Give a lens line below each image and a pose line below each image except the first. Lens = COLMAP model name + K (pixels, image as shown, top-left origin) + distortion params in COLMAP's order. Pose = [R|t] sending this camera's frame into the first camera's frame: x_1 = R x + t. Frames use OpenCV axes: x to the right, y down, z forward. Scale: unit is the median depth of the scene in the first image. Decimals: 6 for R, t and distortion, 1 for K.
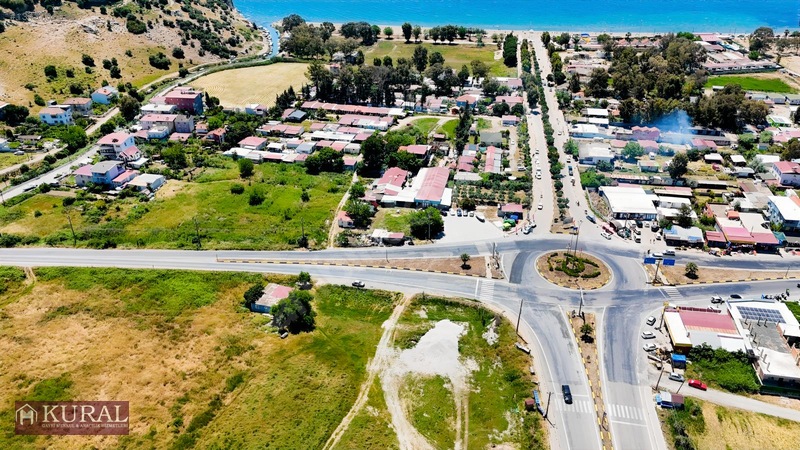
lens RADIAL K [[588.7, 0, 402.9], [0, 588.7, 223.7], [0, 0, 1]] dist [0.074458, -0.073056]
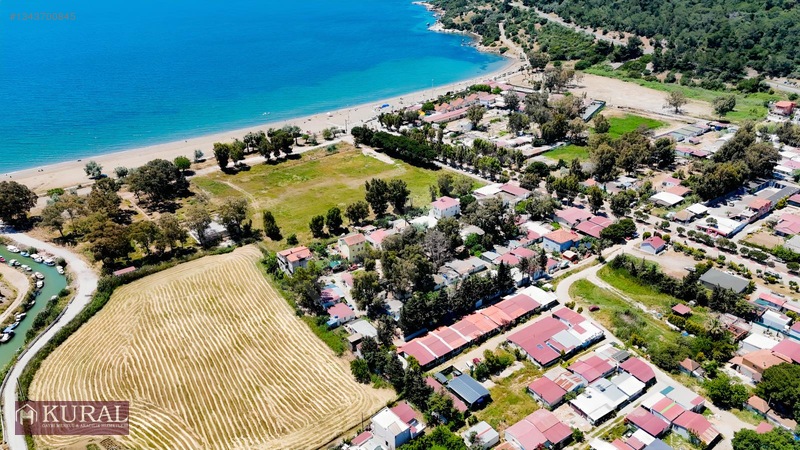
lens RADIAL K [[588.7, 0, 402.9], [0, 588.7, 223.7], [0, 0, 1]] dist [0.074458, -0.073056]
pose [[0.641199, -0.336548, 0.689637, -0.556333], [0.373708, 0.921874, 0.102421, -0.415822], [-0.670228, 0.192051, 0.716876, 0.711122]]
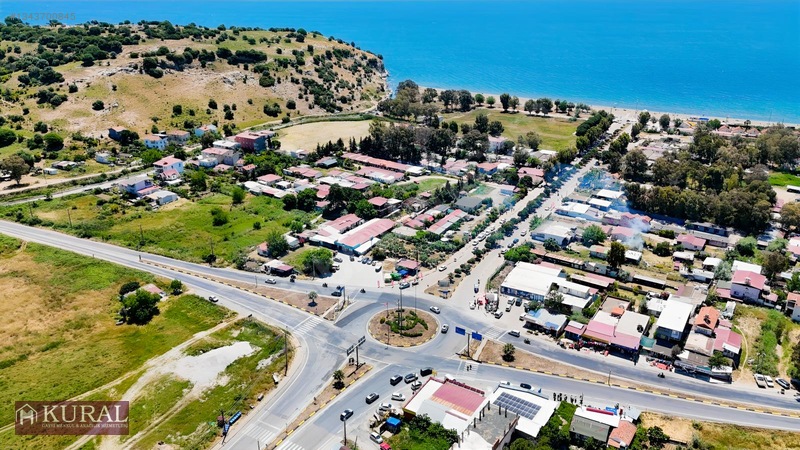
lens RADIAL K [[588.7, 0, 402.9], [0, 588.7, 223.7], [0, 0, 1]] dist [0.074458, -0.073056]
pose [[0.922857, 0.146513, -0.356188, 0.399908], [-0.184293, 0.980054, -0.074359, -0.013280], [0.338189, 0.134266, 0.931451, 0.023650]]
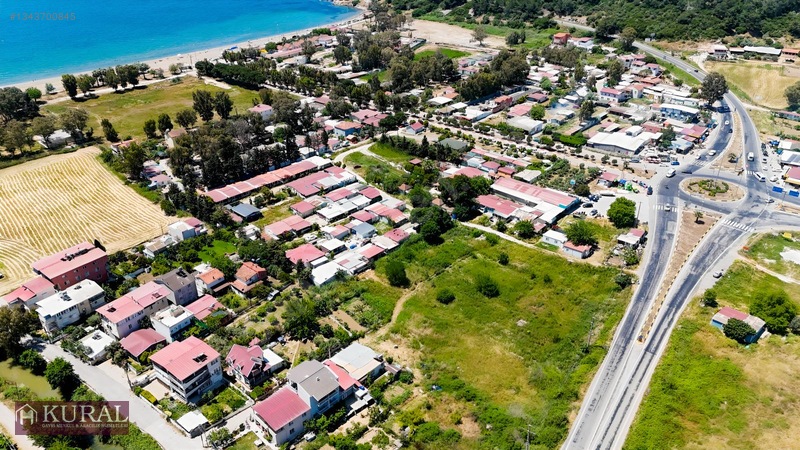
lens RADIAL K [[588.7, 0, 402.9], [0, 588.7, 223.7], [0, 0, 1]] dist [0.074458, -0.073056]
pose [[0.511653, -0.408717, 0.755752, -0.677966], [0.417488, 0.887053, 0.197082, -0.249983], [-0.750943, 0.214680, 0.624498, 0.460408]]
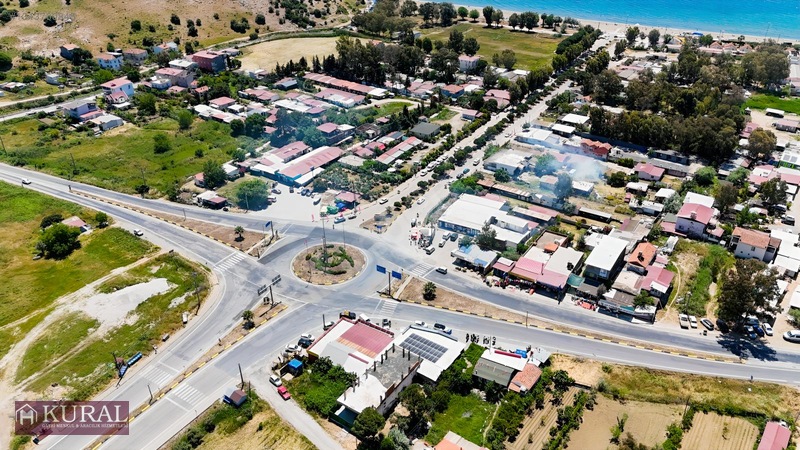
lens RADIAL K [[588.7, 0, 402.9], [0, 588.7, 223.7], [0, 0, 1]] dist [0.074458, -0.073056]
pose [[0.917499, 0.195426, -0.346417, 0.466767], [-0.185178, 0.980697, 0.062794, -0.045855], [0.352002, 0.006535, 0.935977, 0.084732]]
